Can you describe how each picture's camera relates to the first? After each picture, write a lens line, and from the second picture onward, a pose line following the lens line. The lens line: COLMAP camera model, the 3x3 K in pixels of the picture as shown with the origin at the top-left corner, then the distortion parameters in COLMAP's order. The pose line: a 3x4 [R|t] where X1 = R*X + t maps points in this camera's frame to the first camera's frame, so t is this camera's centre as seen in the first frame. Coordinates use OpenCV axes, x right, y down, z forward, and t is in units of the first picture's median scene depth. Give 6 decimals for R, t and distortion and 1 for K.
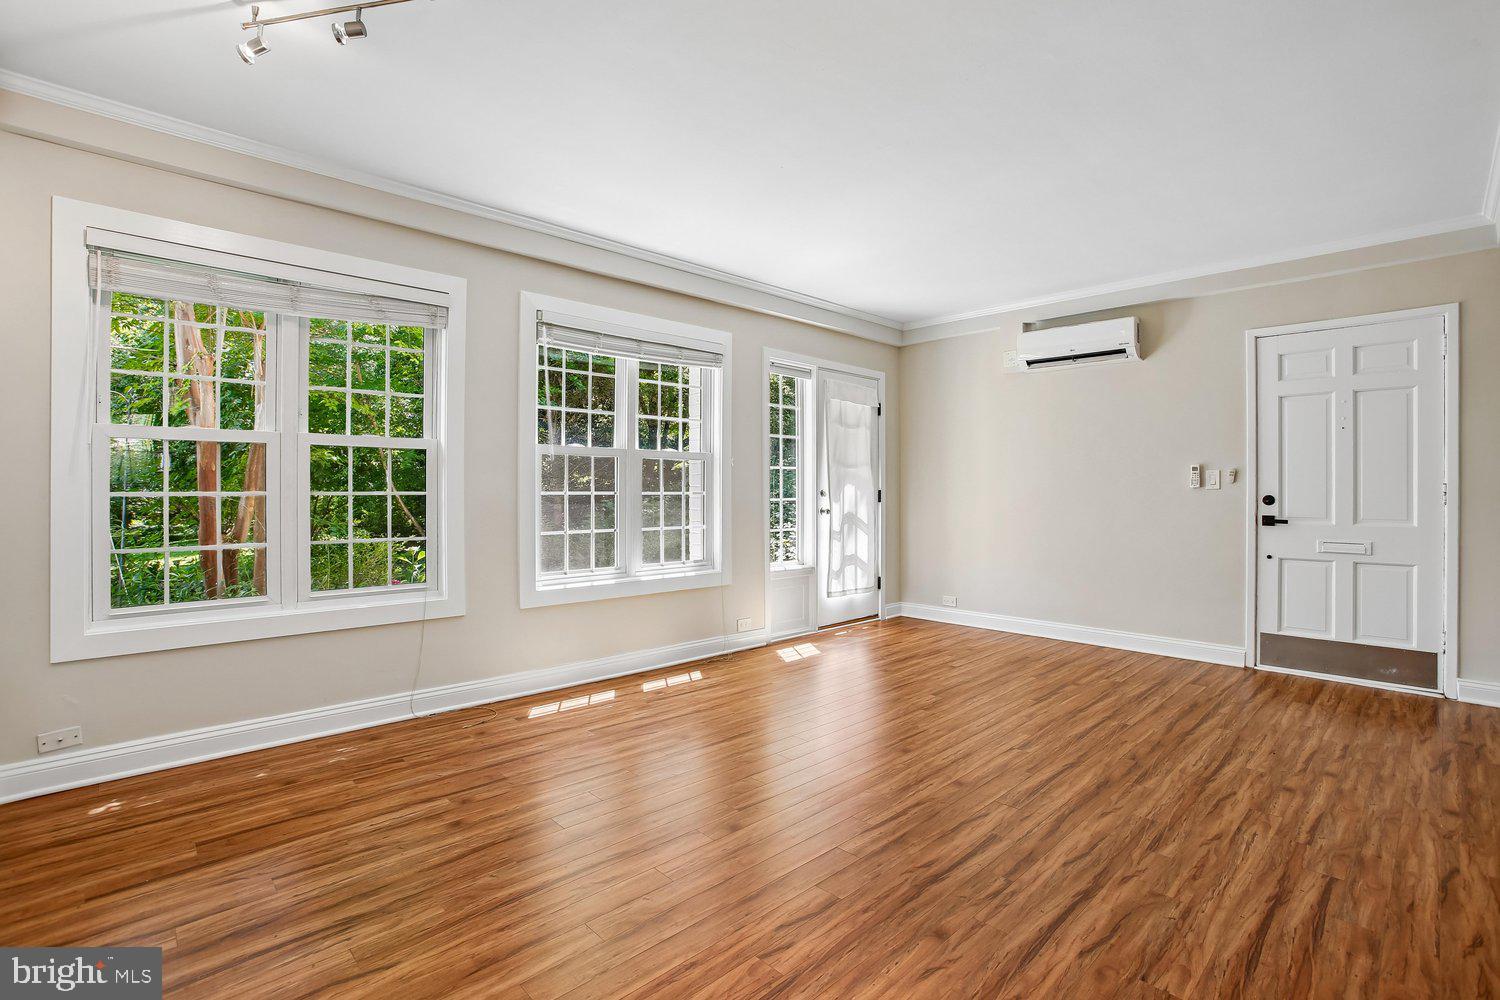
lens RADIAL K [[695.5, 0, 747.7], [0, 695.5, 489.9], [0, 0, 1]] dist [-0.067042, 0.022910]
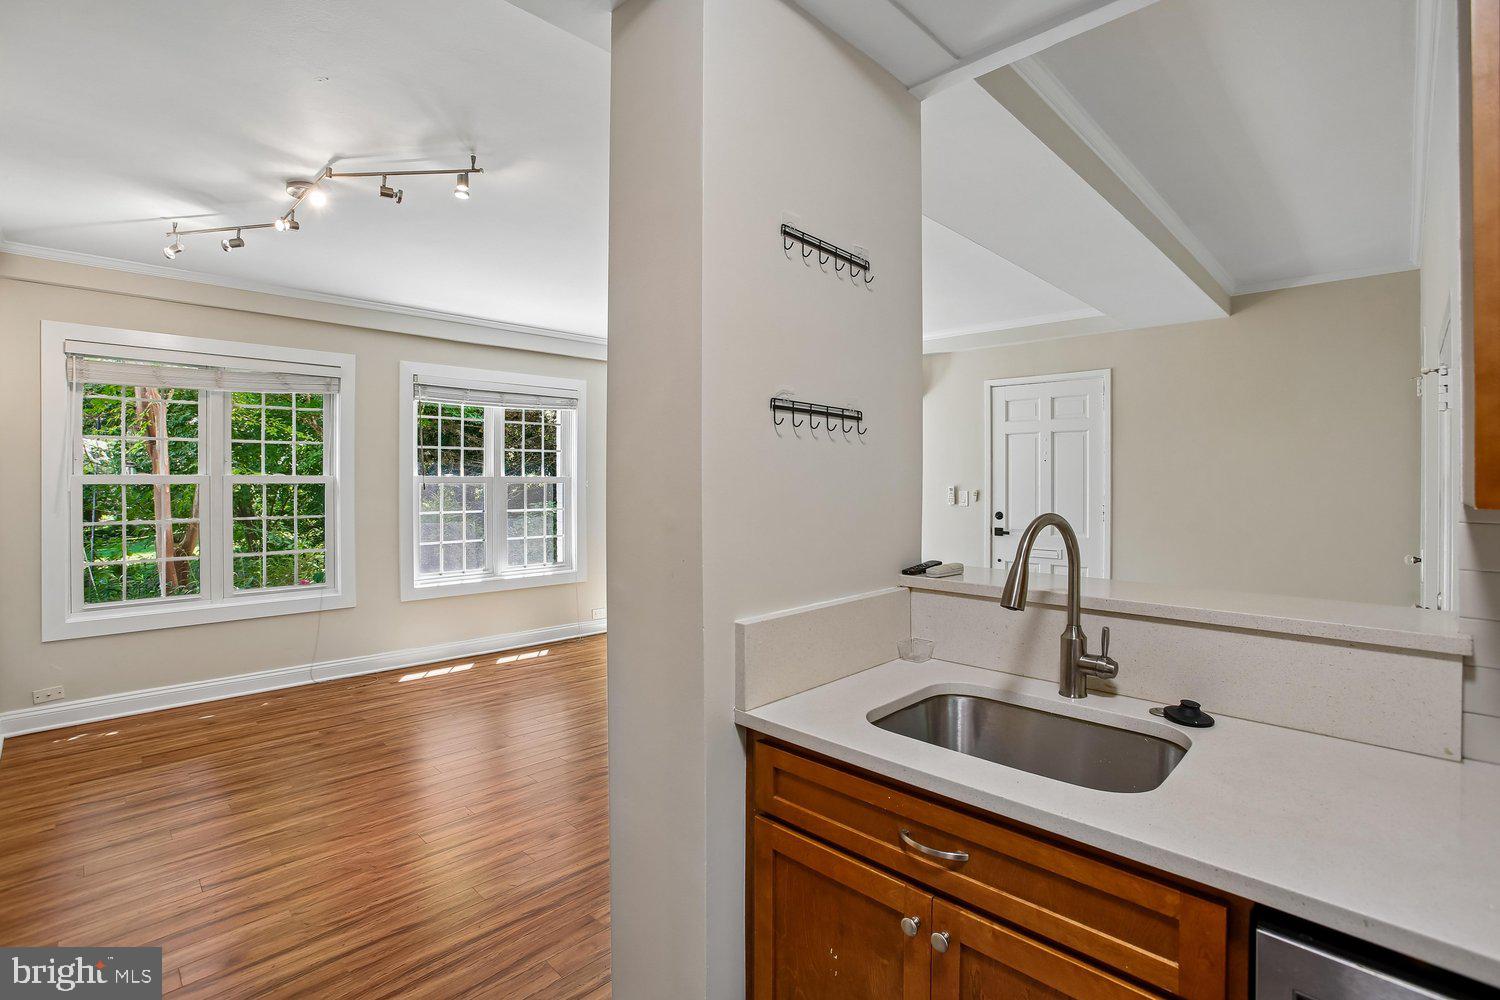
lens RADIAL K [[693.9, 0, 751.3], [0, 693.9, 480.5], [0, 0, 1]] dist [-0.071406, 0.026040]
pose [[0.999581, -0.001663, 0.028882, 0.380944], [0.001582, 0.999995, 0.002822, -0.078350], [-0.028886, -0.002775, 0.999579, -0.404601]]
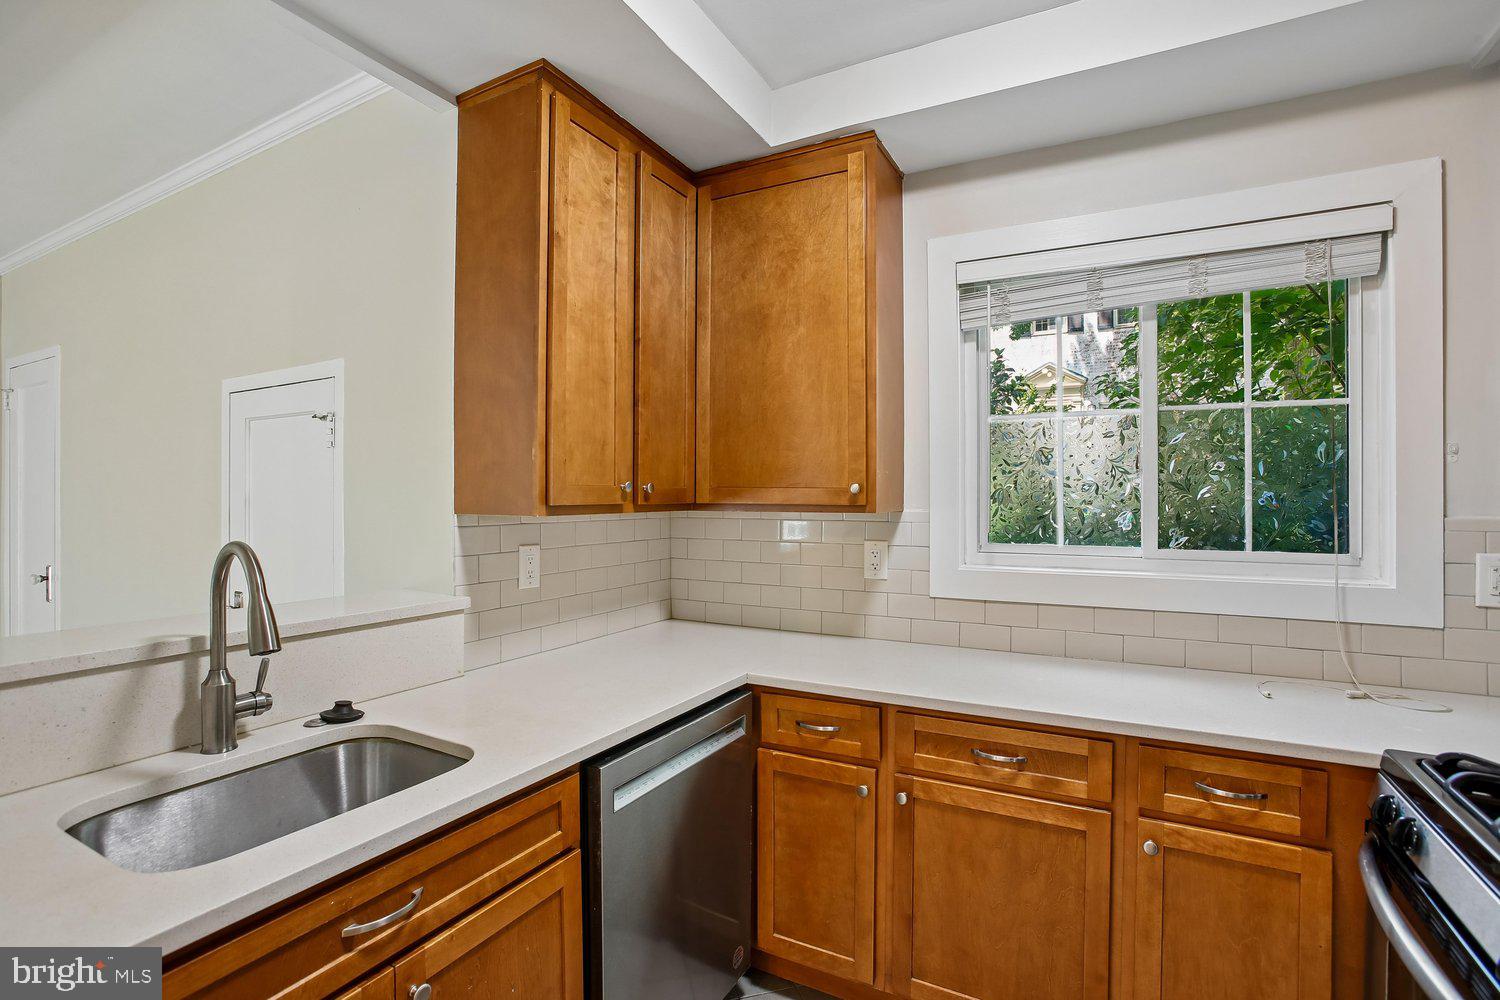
lens RADIAL K [[701.5, 0, 756.0], [0, 701.5, 489.8], [0, 0, 1]] dist [-0.085215, 0.035692]
pose [[-0.308449, 0.001970, 0.951239, 0.124342], [-0.000132, 0.999998, -0.002114, -0.083674], [-0.951241, -0.000778, -0.308448, -0.111198]]
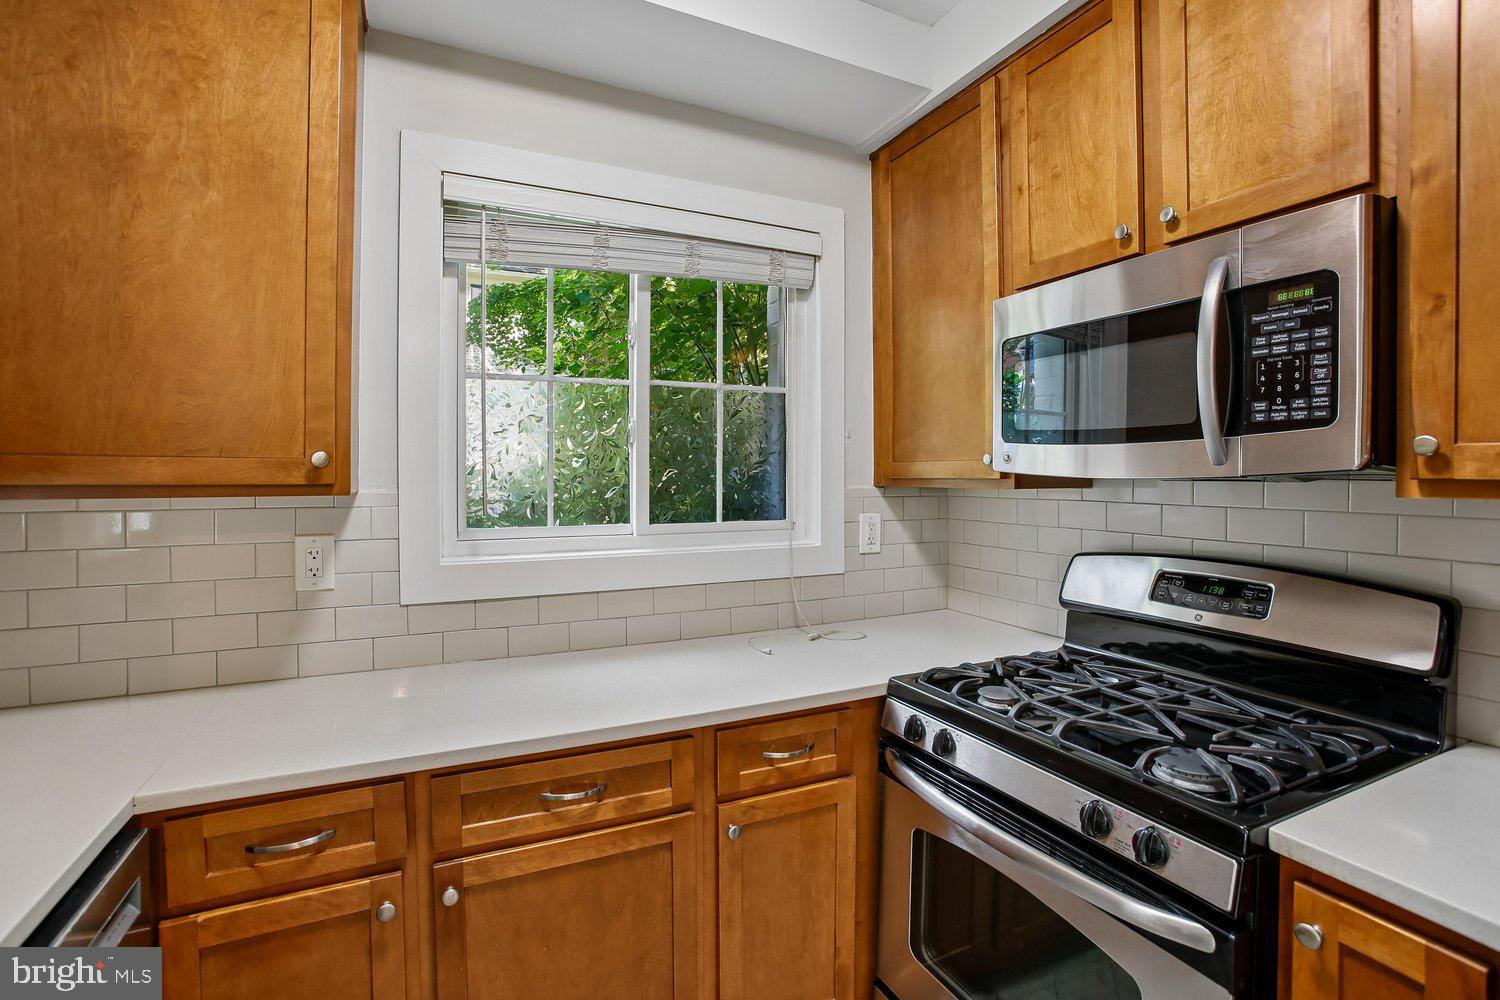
lens RADIAL K [[693.9, 0, 751.3], [0, 693.9, 480.5], [0, 0, 1]] dist [-0.071406, 0.026040]
pose [[-0.950030, -0.006786, 0.312085, 0.336028], [-0.002699, 0.999905, 0.013526, -0.079164], [-0.312147, 0.012008, -0.949958, -0.087000]]
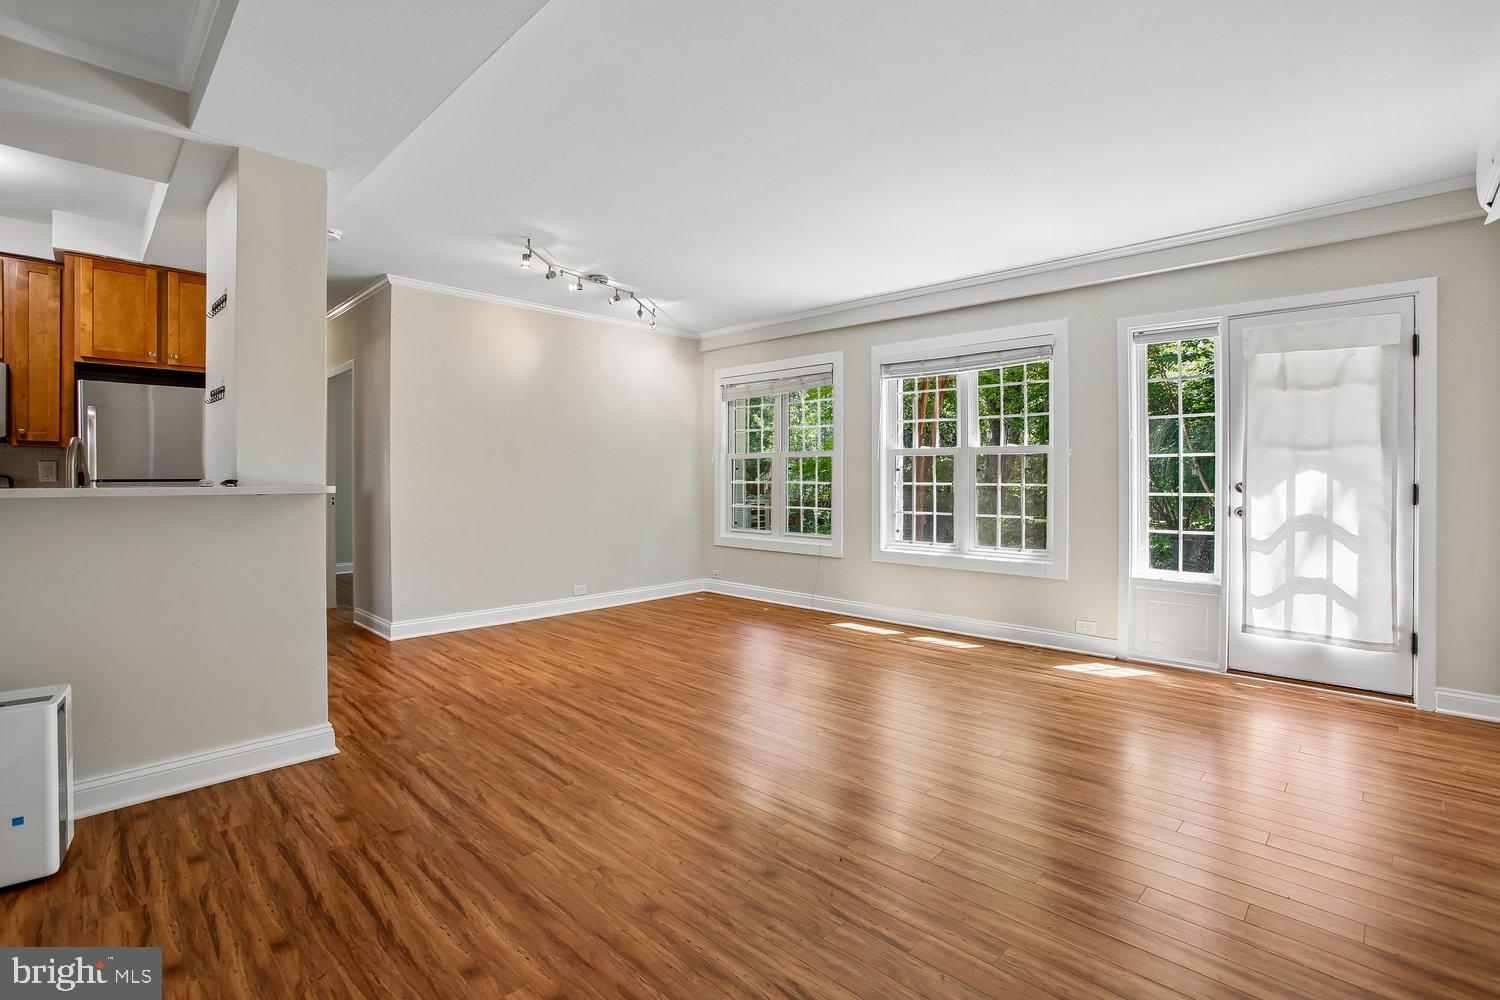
lens RADIAL K [[695.5, 0, 747.7], [0, 695.5, 489.9], [0, 0, 1]] dist [-0.067042, 0.022910]
pose [[0.035844, 0.014009, -0.999259, 1.442215], [-0.001509, 0.999901, 0.013964, -0.001405], [0.999356, 0.001008, 0.035861, 0.848783]]
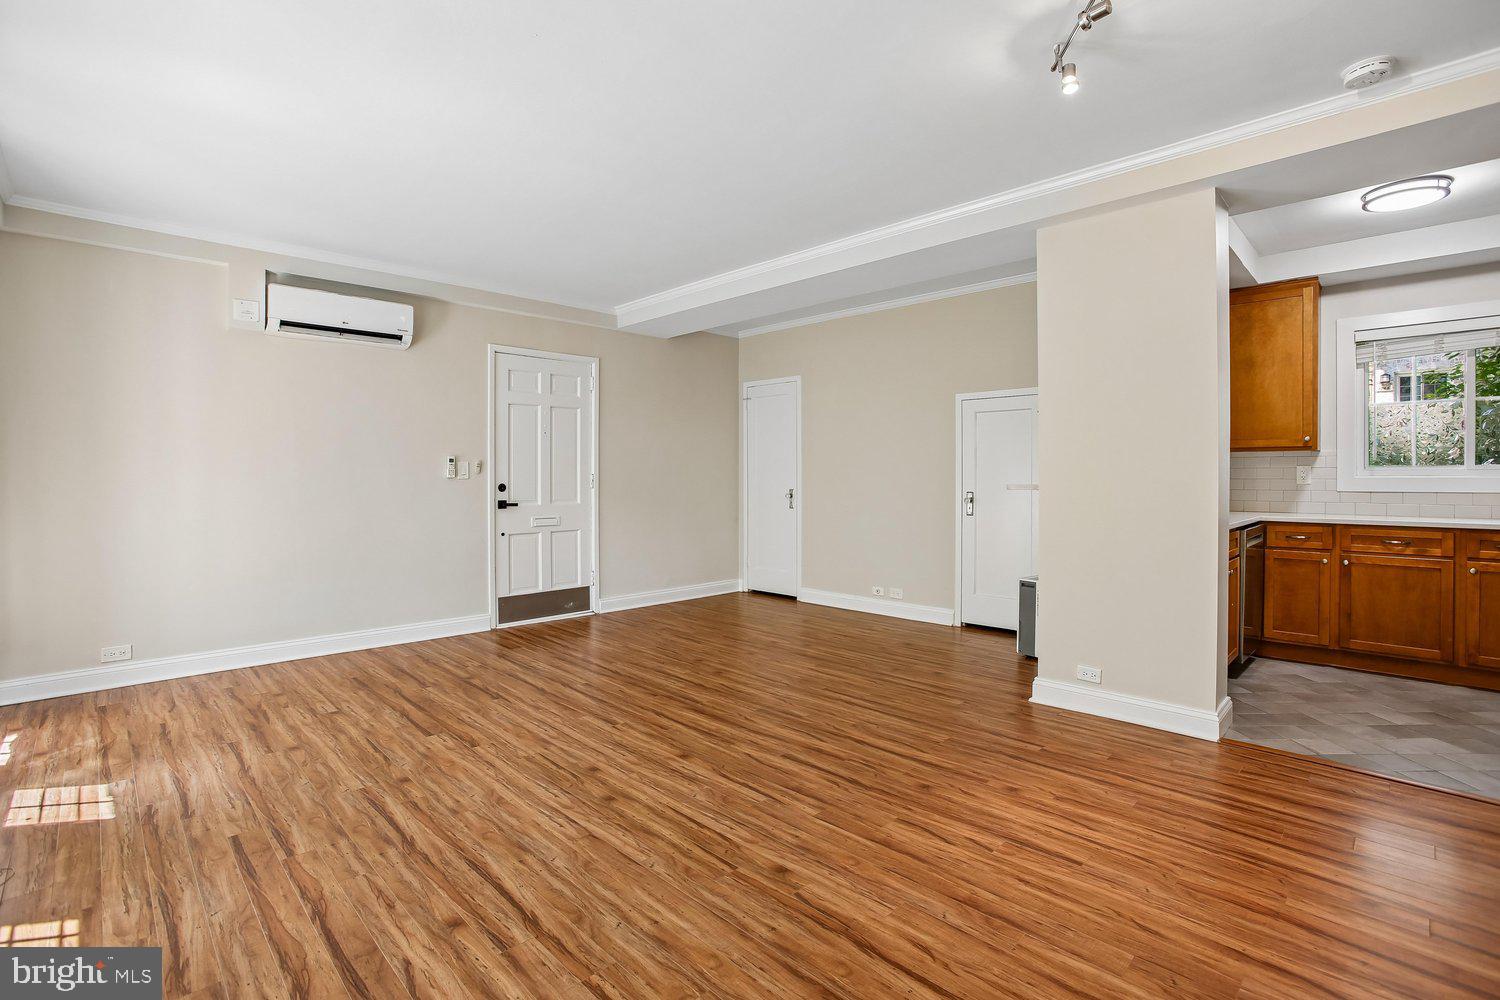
lens RADIAL K [[693.9, 0, 751.3], [0, 693.9, 480.5], [0, 0, 1]] dist [-0.071406, 0.026040]
pose [[-0.018799, -0.008583, 0.999786, -0.681867], [0.001711, 0.999961, 0.008617, -0.011317], [-0.999822, 0.001873, -0.018784, 0.811621]]
